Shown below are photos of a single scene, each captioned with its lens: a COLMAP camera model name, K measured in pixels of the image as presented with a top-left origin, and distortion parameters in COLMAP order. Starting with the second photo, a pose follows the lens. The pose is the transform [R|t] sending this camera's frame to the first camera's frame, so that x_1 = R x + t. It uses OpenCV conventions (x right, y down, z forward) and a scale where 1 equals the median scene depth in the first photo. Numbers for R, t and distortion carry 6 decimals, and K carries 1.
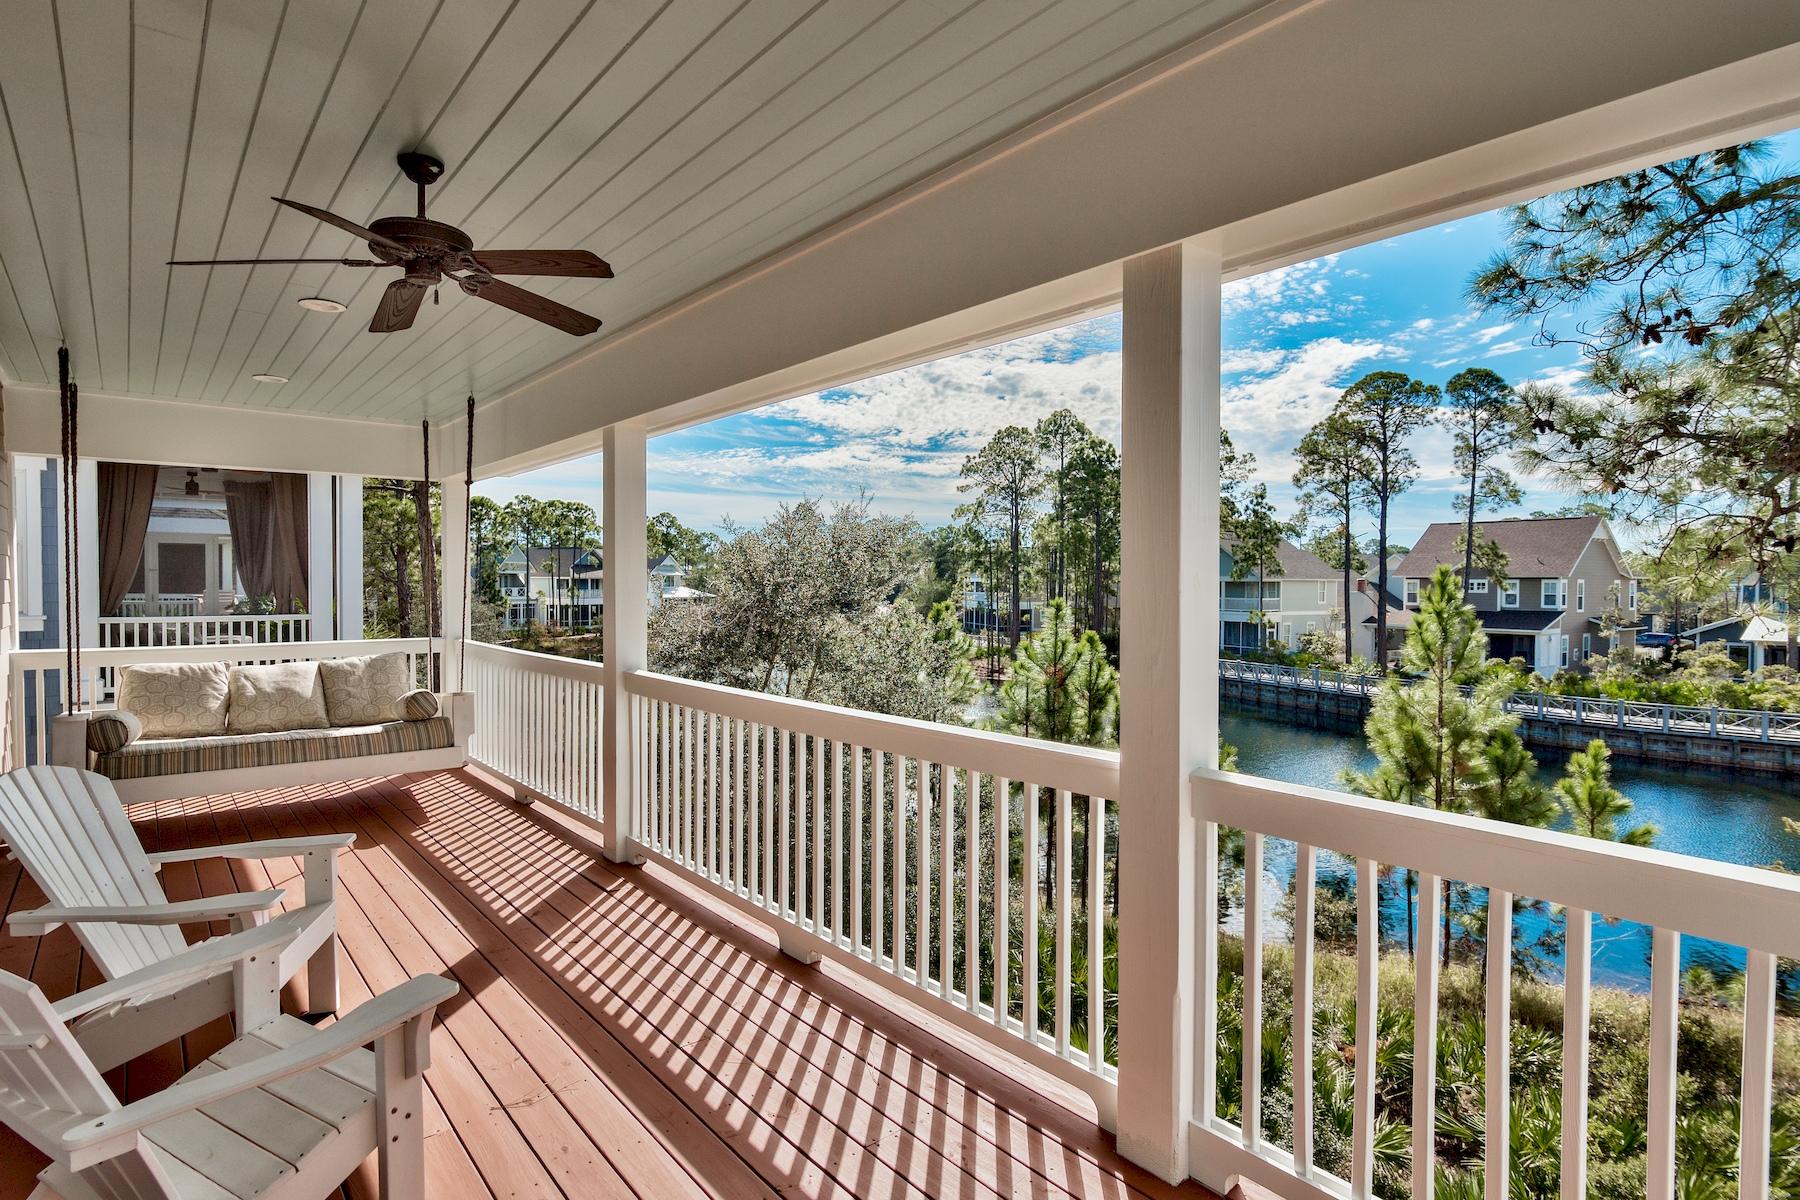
lens RADIAL K [[911.4, 0, 886.0], [0, 911.4, 596.7], [0, 0, 1]] dist [-0.006486, 0.001025]
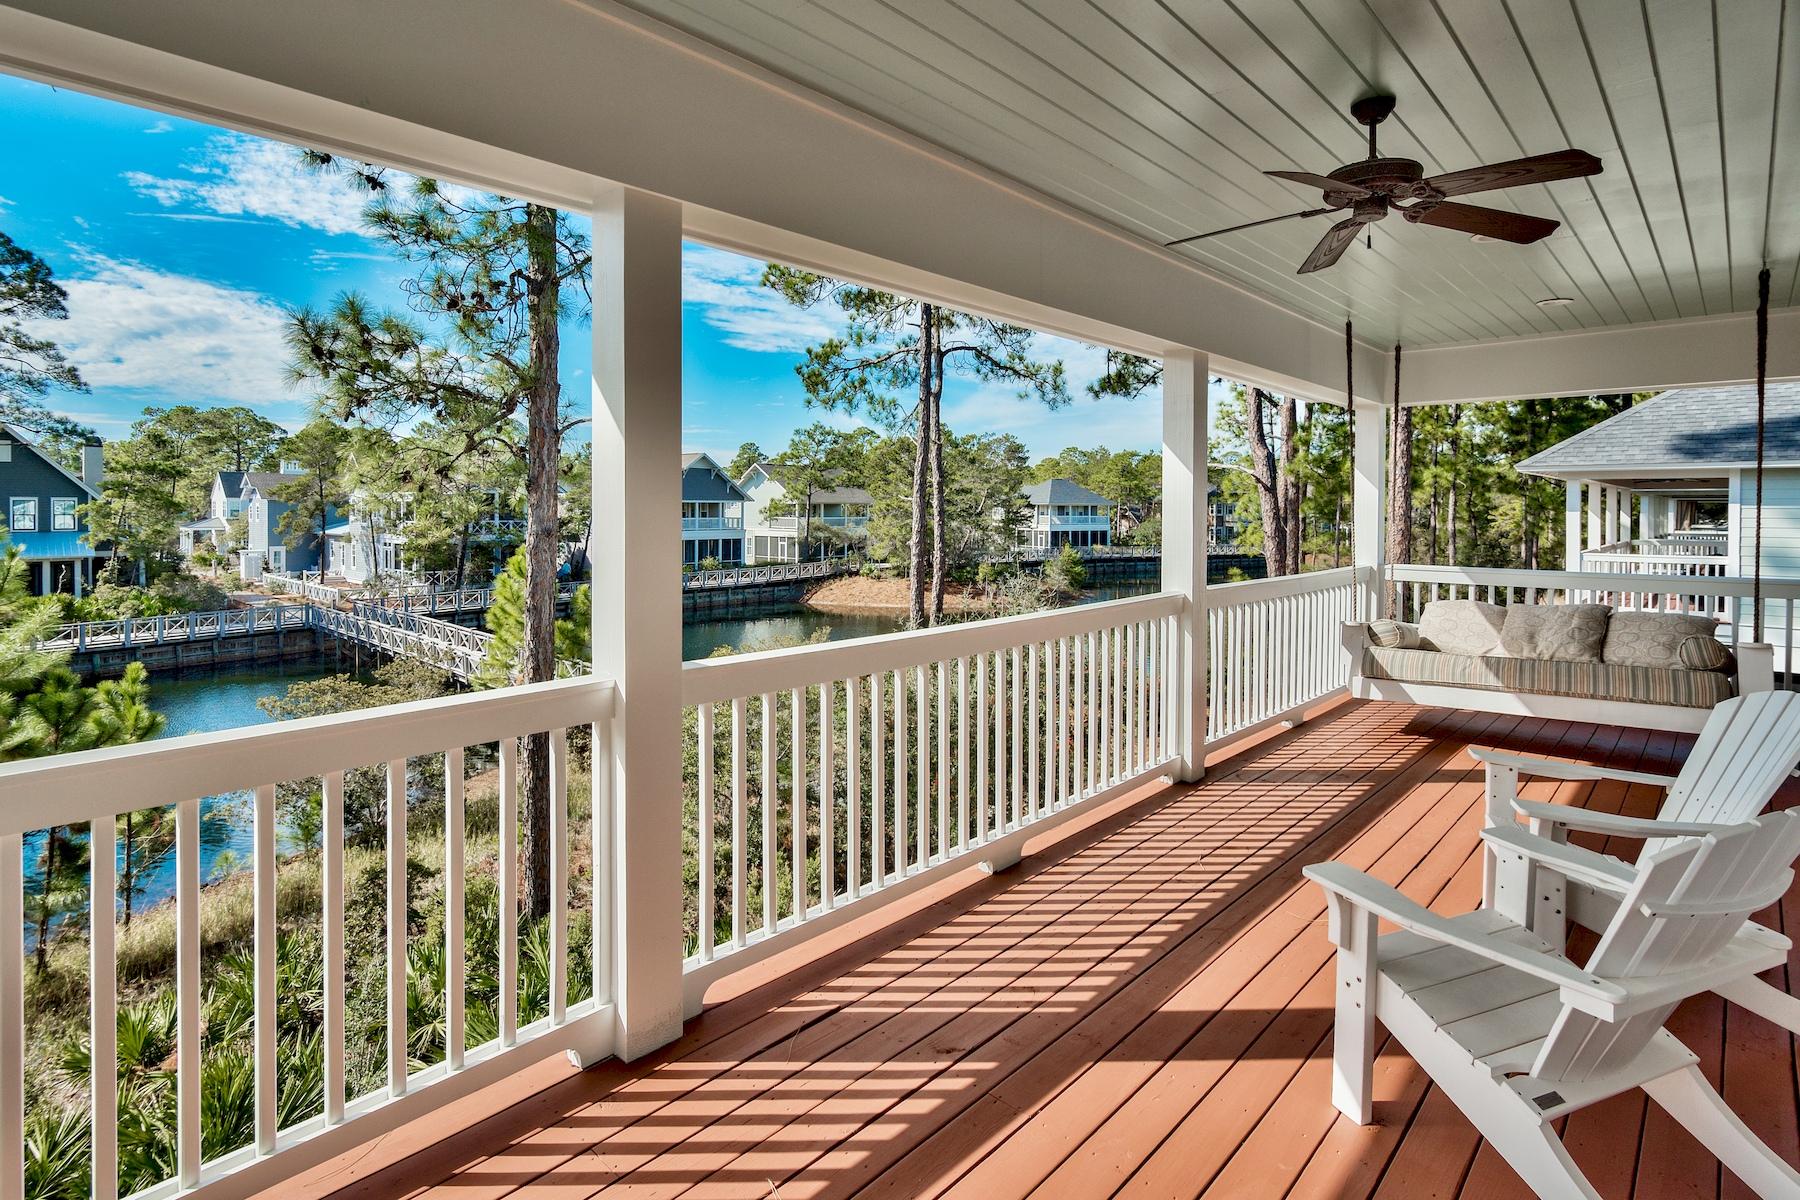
lens RADIAL K [[911.4, 0, 891.7], [0, 911.4, 515.6], [0, 0, 1]] dist [-0.006486, 0.001025]
pose [[-0.124150, -0.015476, 0.992143, -0.087216], [0.012901, 0.999769, 0.017209, -0.001685], [-0.992180, 0.014936, -0.123922, 0.098993]]
